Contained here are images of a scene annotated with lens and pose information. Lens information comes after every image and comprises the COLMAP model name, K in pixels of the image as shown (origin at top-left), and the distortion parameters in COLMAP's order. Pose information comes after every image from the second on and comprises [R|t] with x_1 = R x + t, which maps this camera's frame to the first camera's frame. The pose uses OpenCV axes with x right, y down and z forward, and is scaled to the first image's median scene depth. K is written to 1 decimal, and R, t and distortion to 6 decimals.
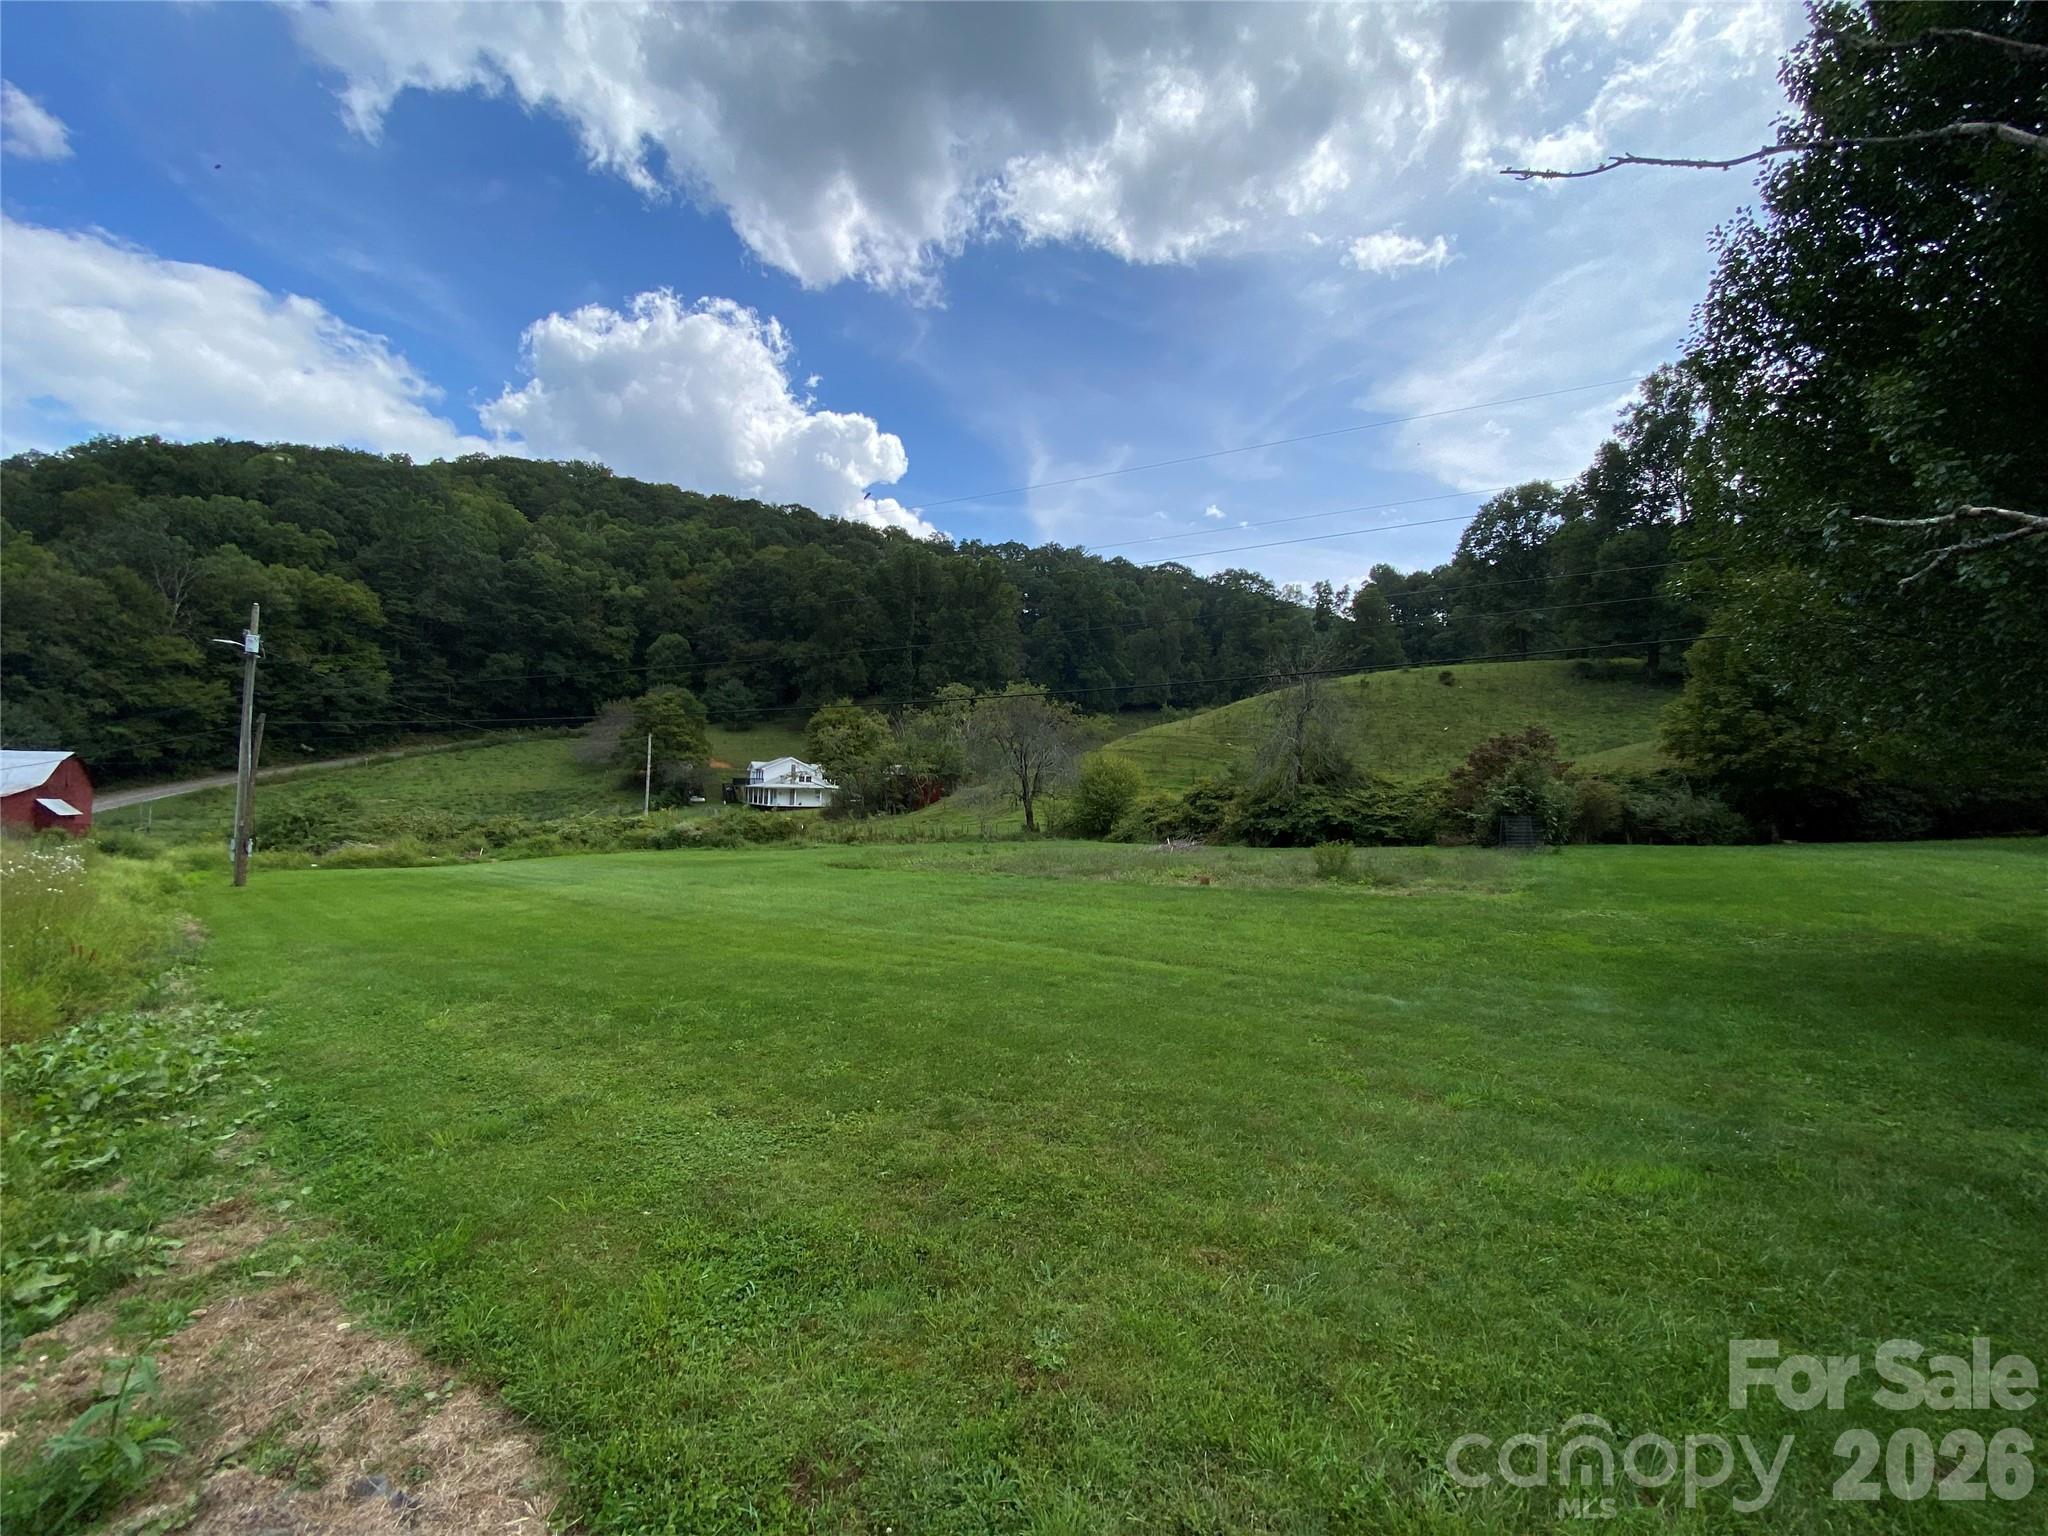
lens RADIAL K [[827.5, 0, 1026.6], [0, 827.5, 773.0], [0, 0, 1]] dist [0.009288, -0.016337]
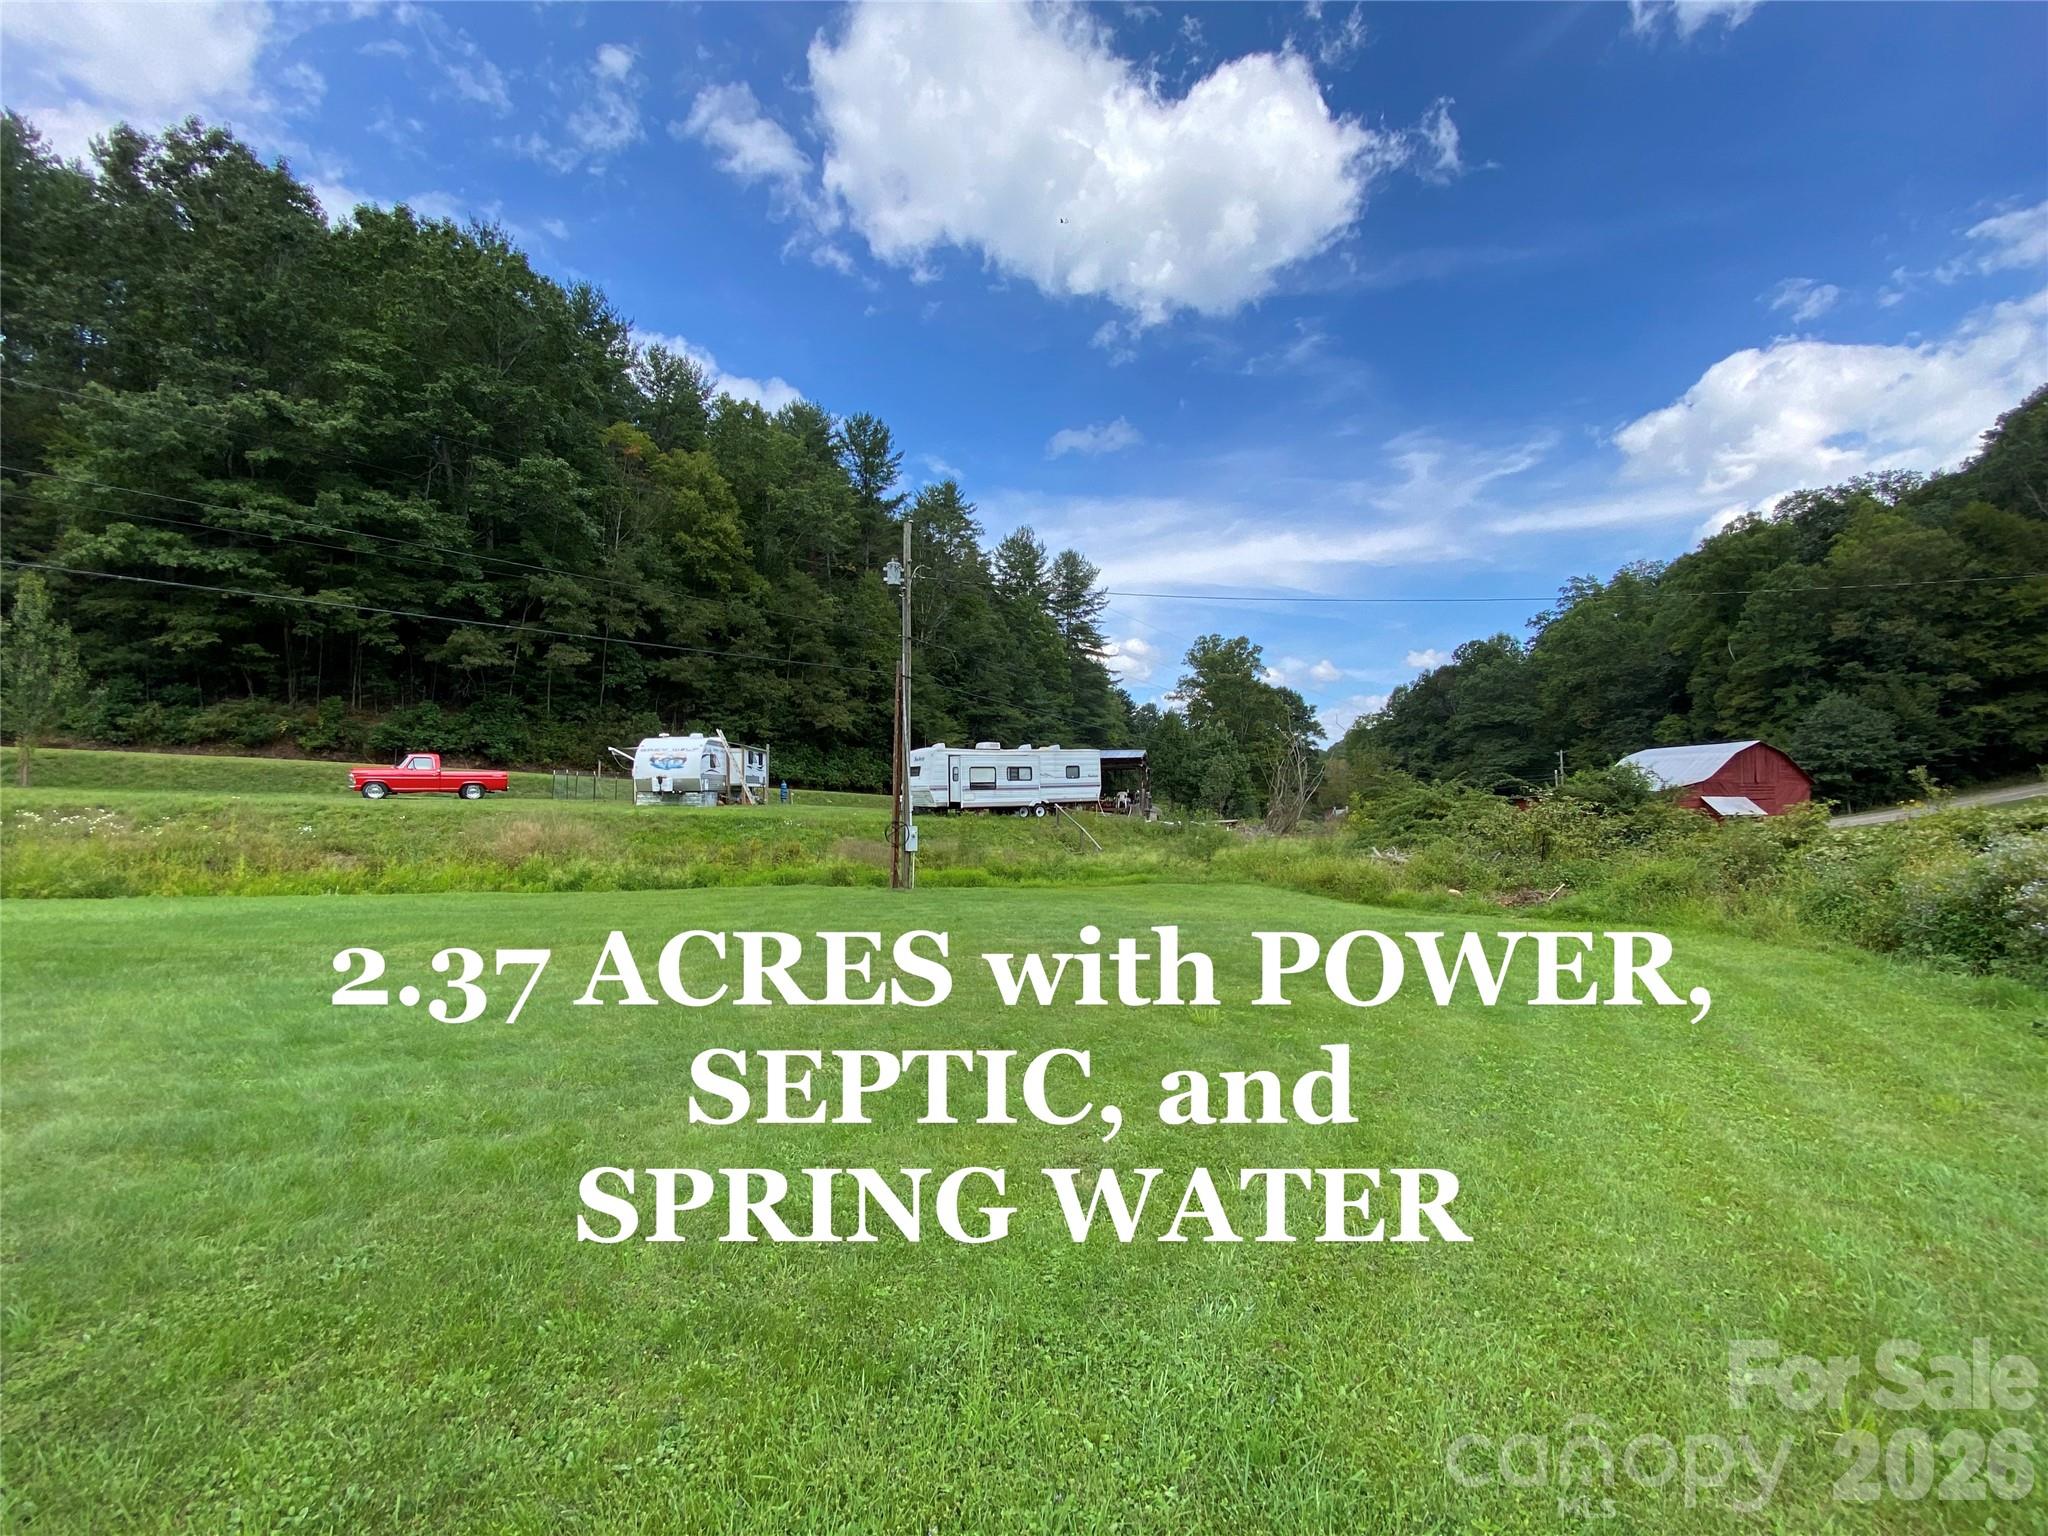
lens RADIAL K [[827.5, 0, 1026.6], [0, 827.5, 773.0], [0, 0, 1]] dist [0.009288, -0.016337]
pose [[-0.338916, -0.045111, -0.939735, -0.066375], [0.033324, 0.997647, -0.059910, 0.018327], [0.940226, -0.051620, -0.336615, 0.316792]]
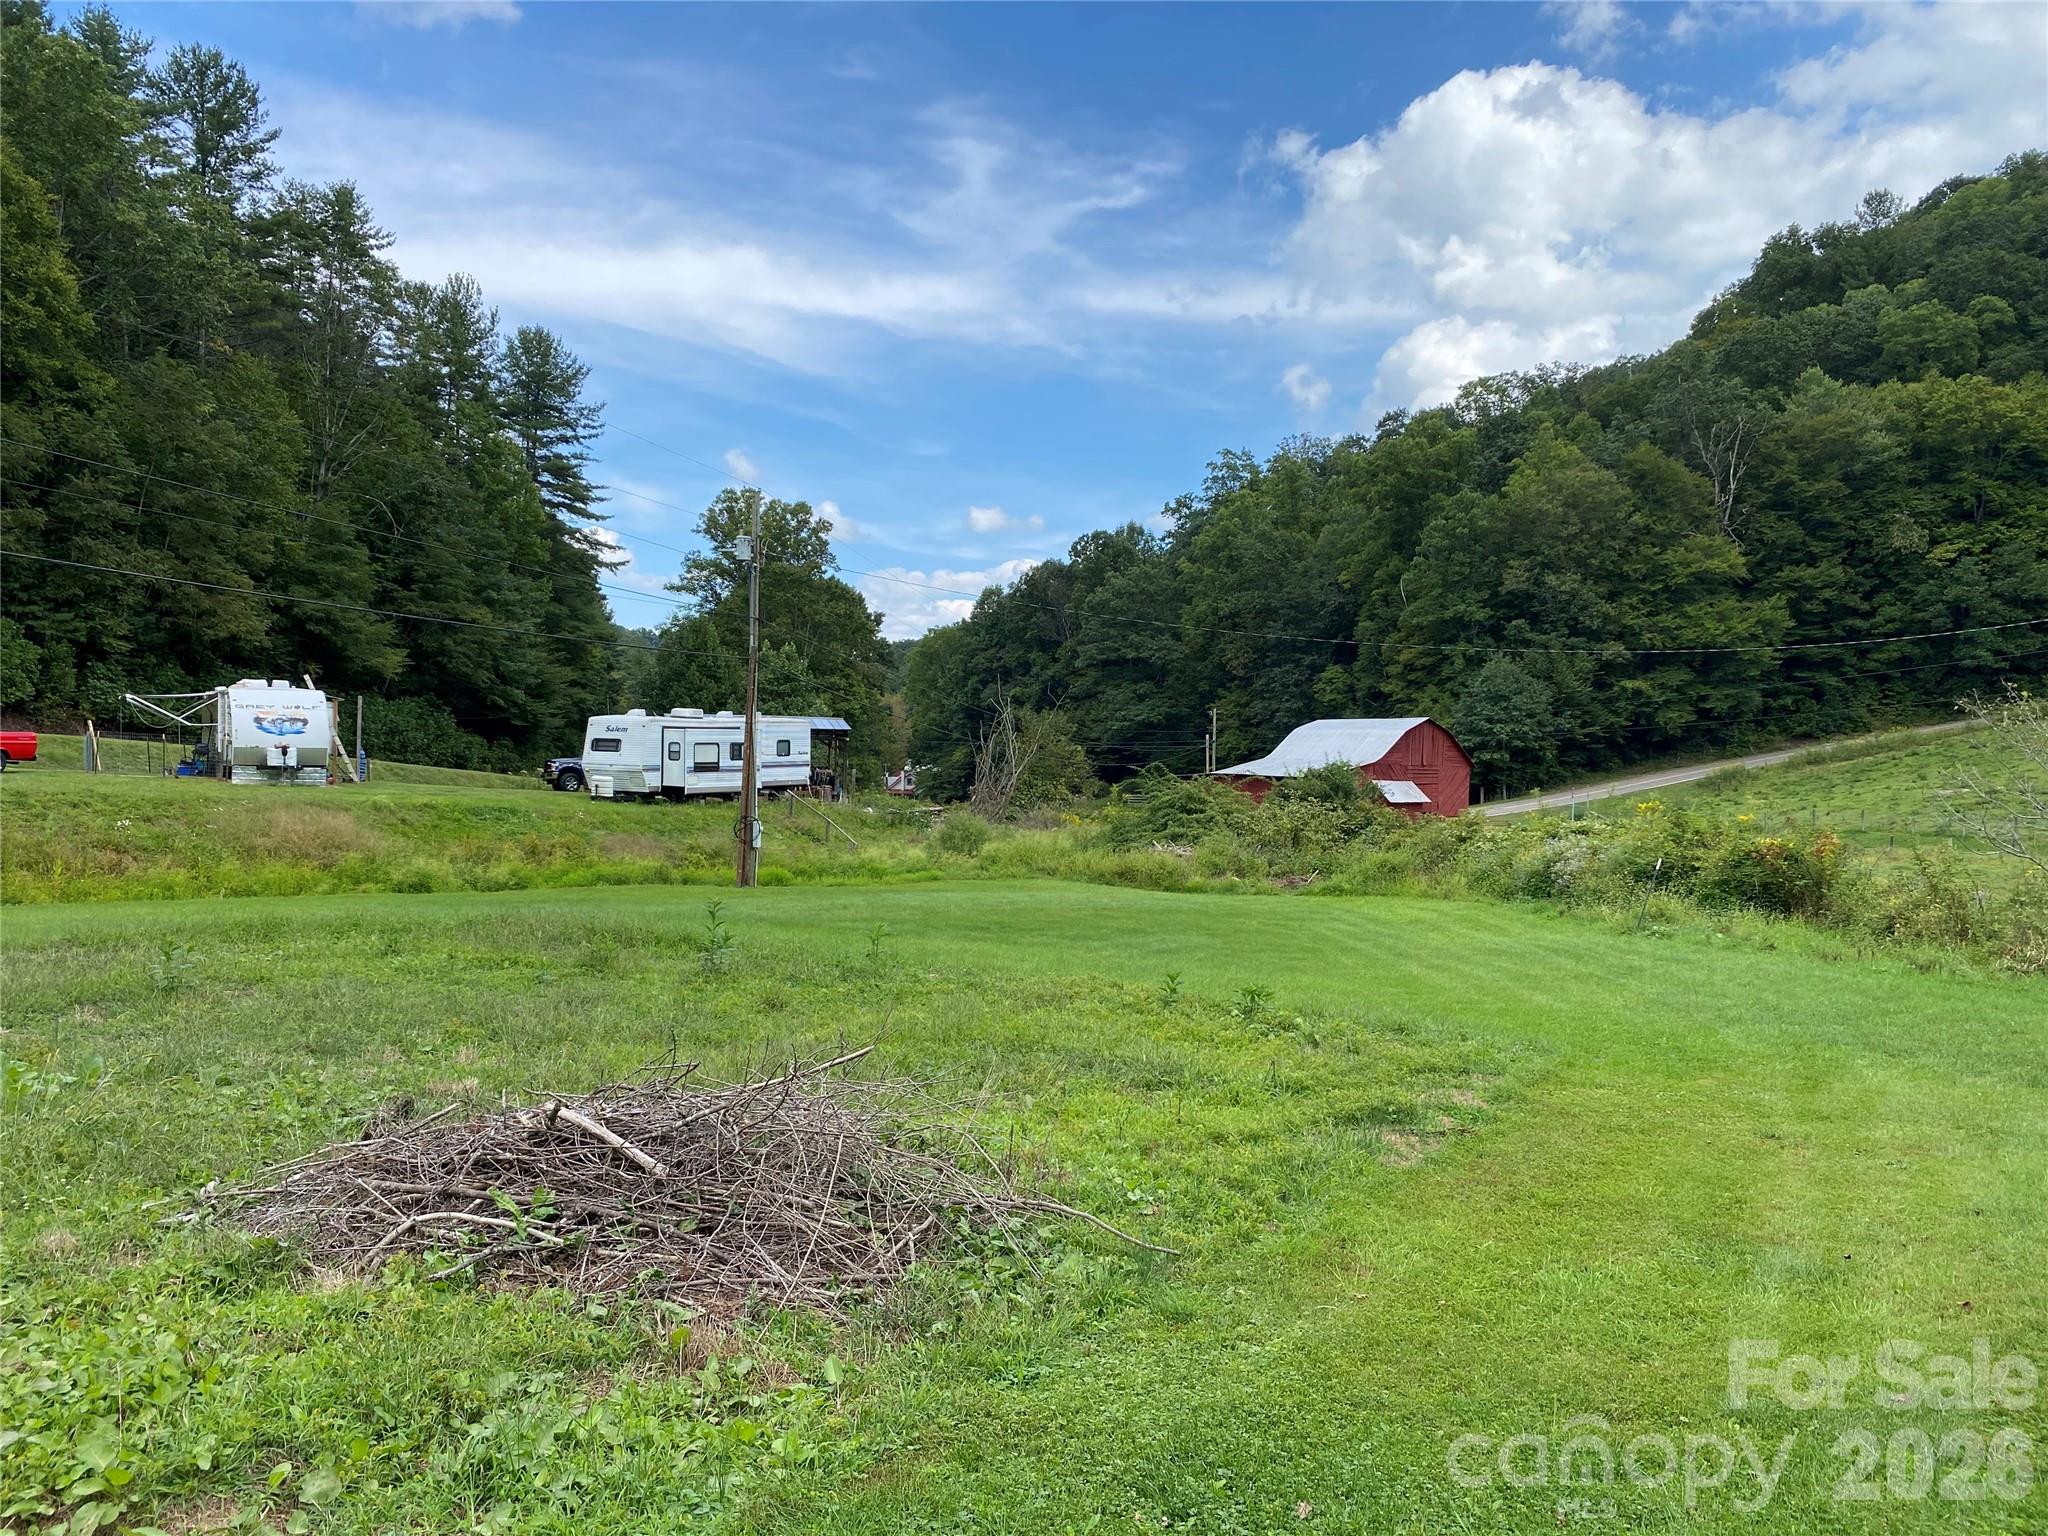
lens RADIAL K [[1545.0, 0, 1022.3], [0, 1545.0, 820.1], [0, 0, 1]] dist [0.038373, -0.074316]
pose [[0.135760, 0.028485, -0.990332, 0.088411], [0.016325, 0.999387, 0.030983, 0.009574], [0.990607, -0.020373, 0.135212, 0.246398]]
